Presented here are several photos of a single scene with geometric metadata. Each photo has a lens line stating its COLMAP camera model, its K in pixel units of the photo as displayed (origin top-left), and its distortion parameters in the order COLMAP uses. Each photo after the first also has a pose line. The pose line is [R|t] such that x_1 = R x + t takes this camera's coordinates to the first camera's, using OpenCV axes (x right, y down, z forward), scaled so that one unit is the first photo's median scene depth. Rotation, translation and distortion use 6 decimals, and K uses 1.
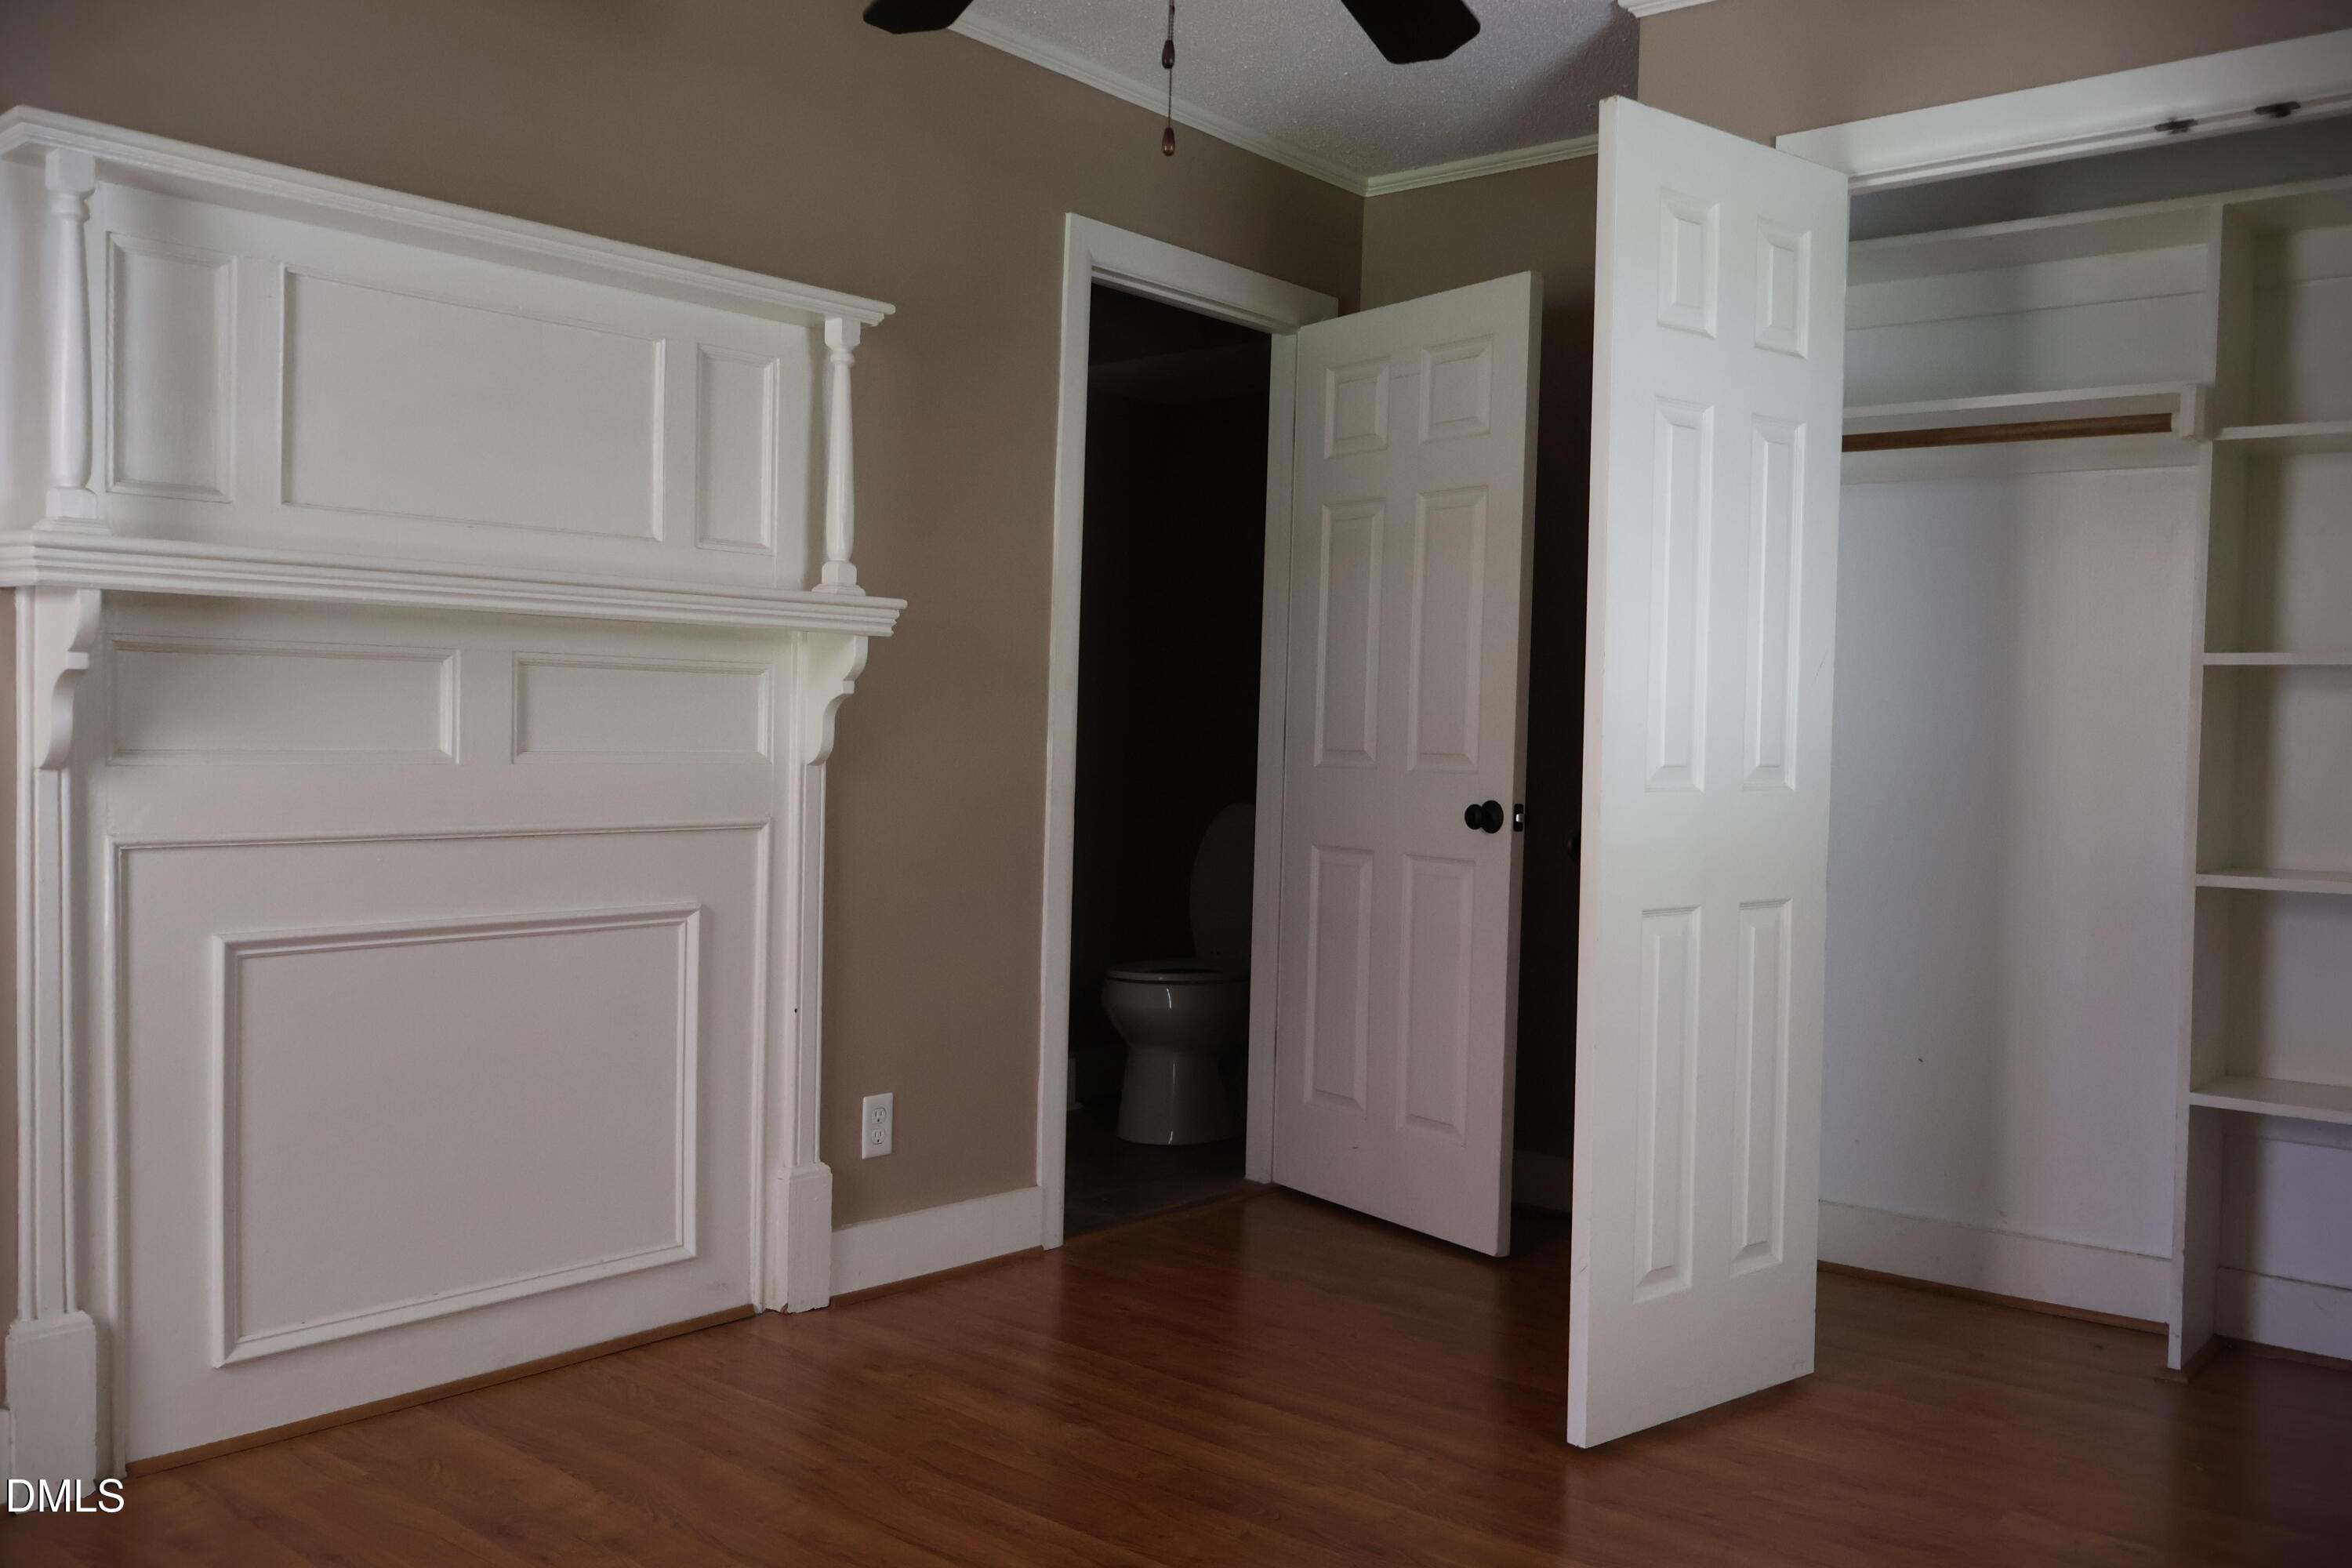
lens RADIAL K [[1960.3, 0, 1164.7], [0, 1960.3, 791.6], [0, 0, 1]] dist [-0.006391, 0.006895]
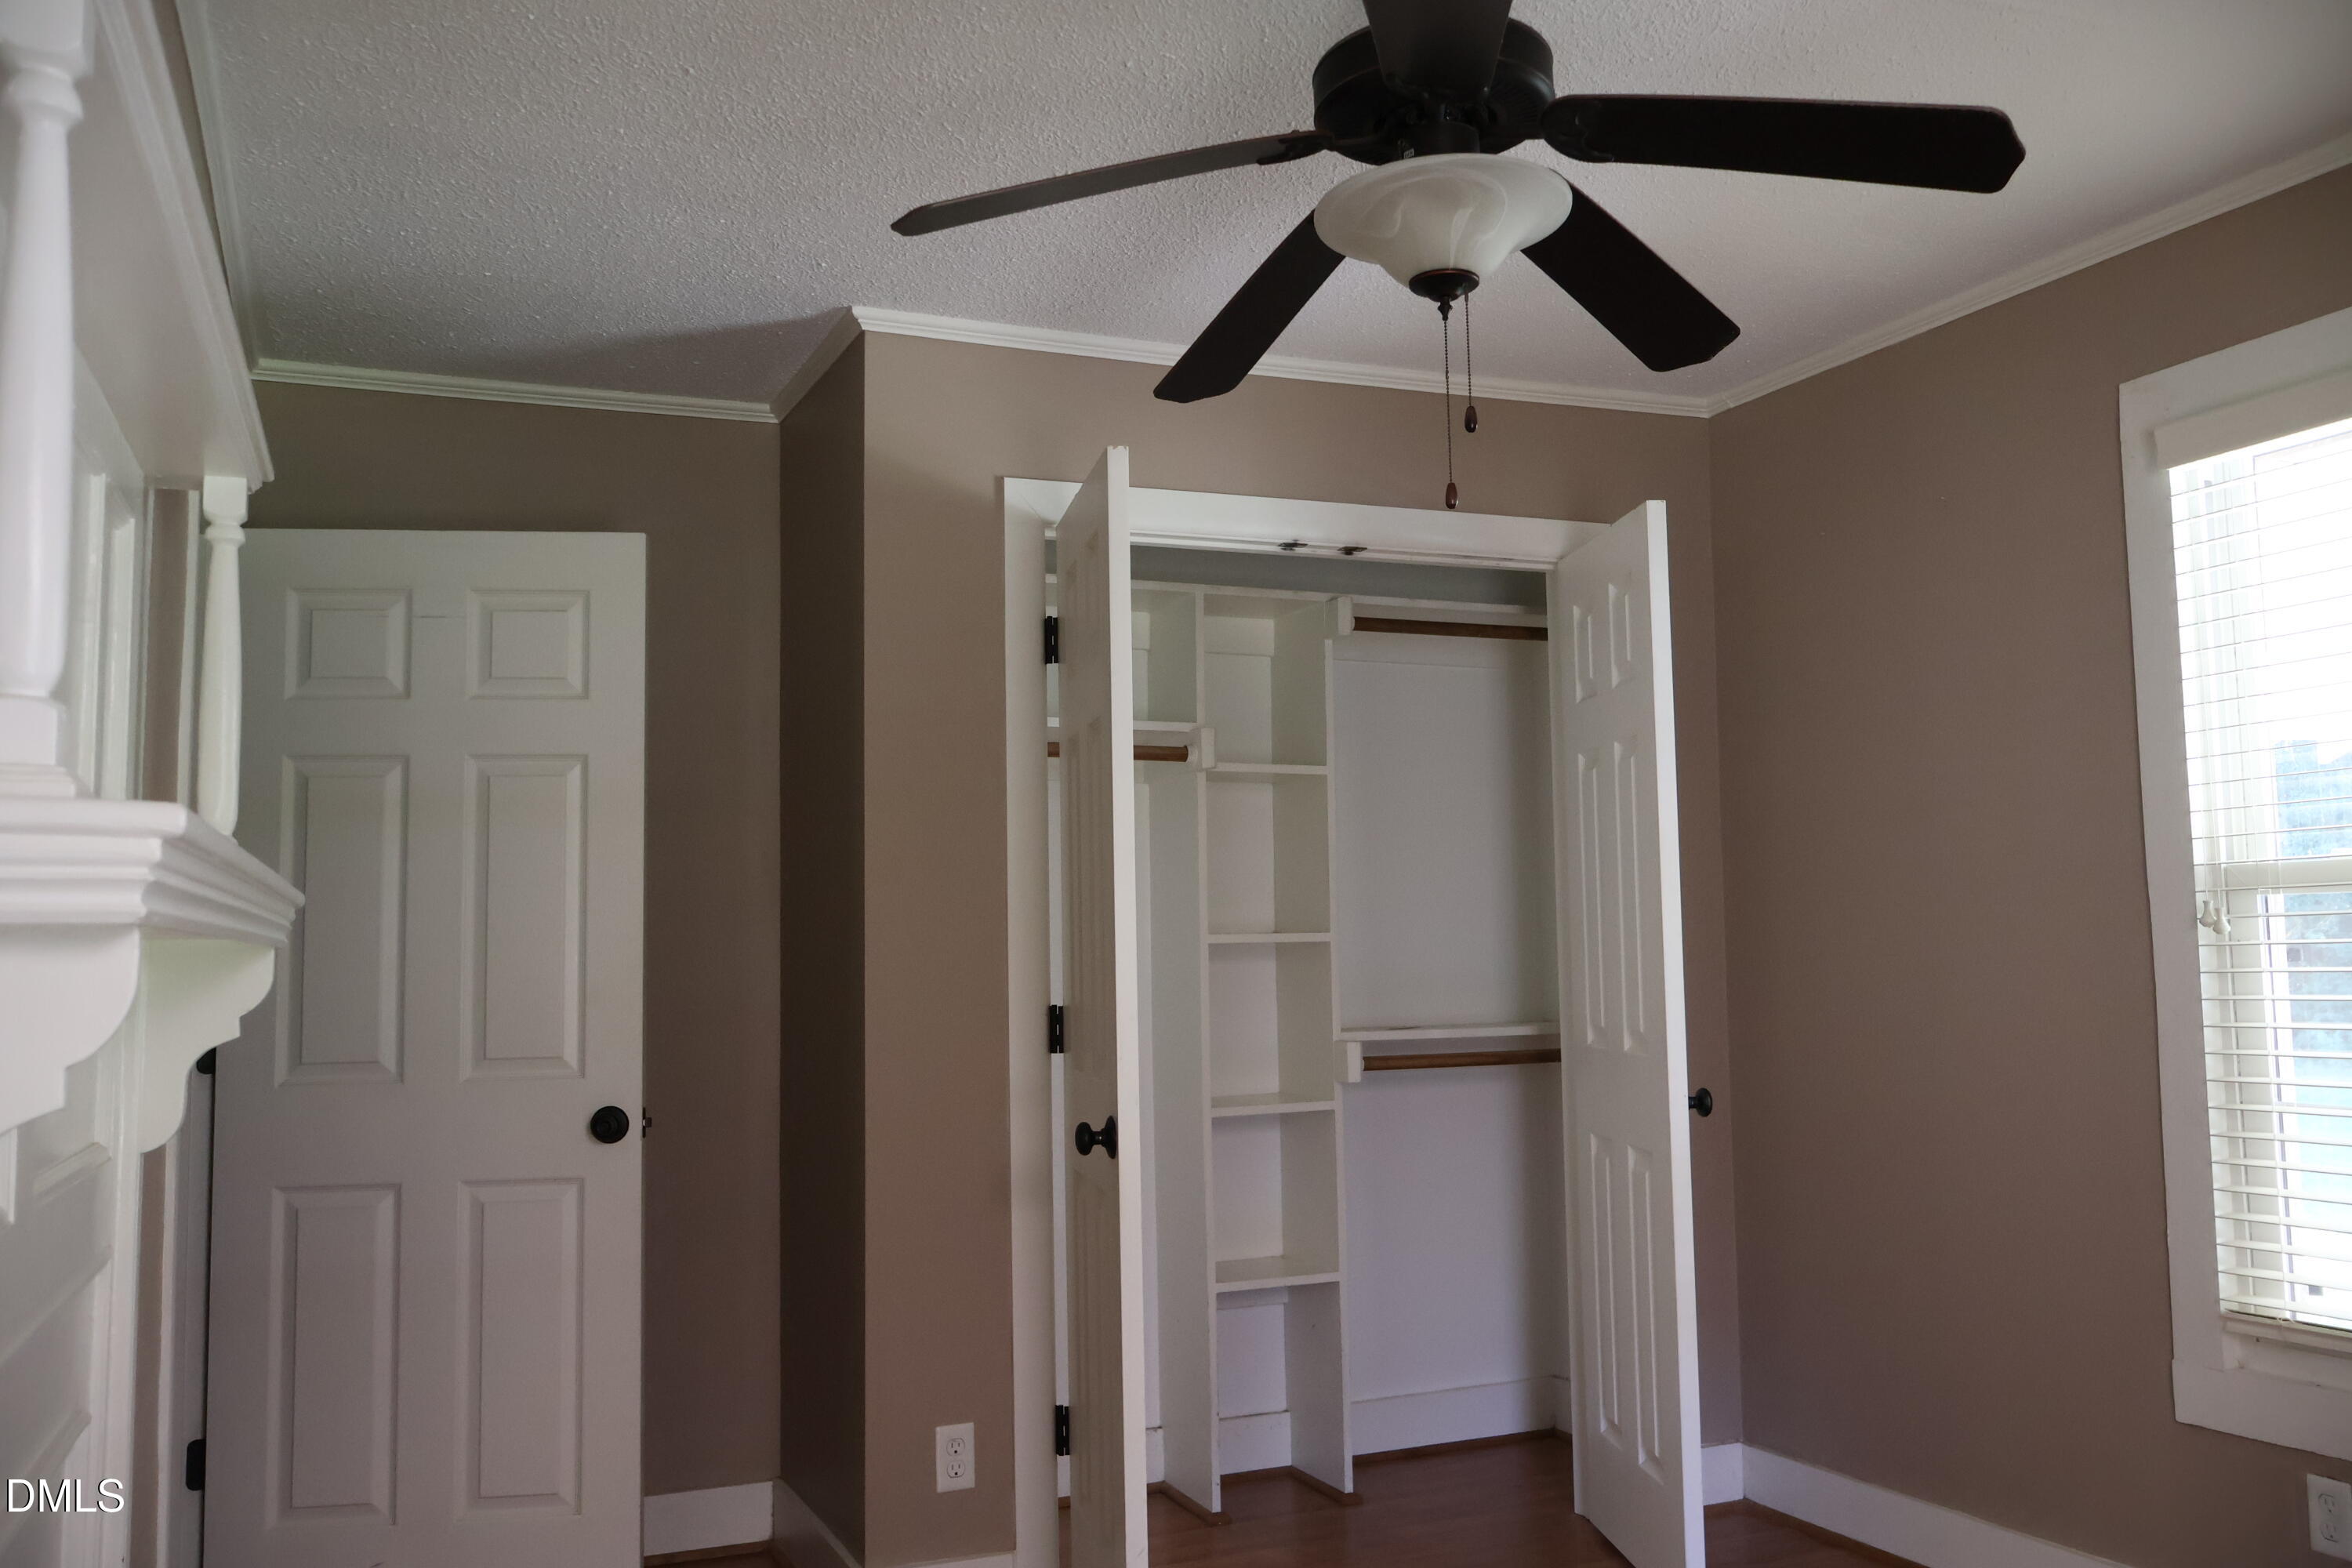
lens RADIAL K [[1960.3, 0, 1179.5], [0, 1960.3, 776.1], [0, 0, 1]] dist [-0.006391, 0.006895]
pose [[0.457739, 0.048279, 0.887775, -0.512500], [0.057013, 0.994876, -0.083499, -0.055813], [-0.887257, 0.088835, 0.452641, 0.349755]]
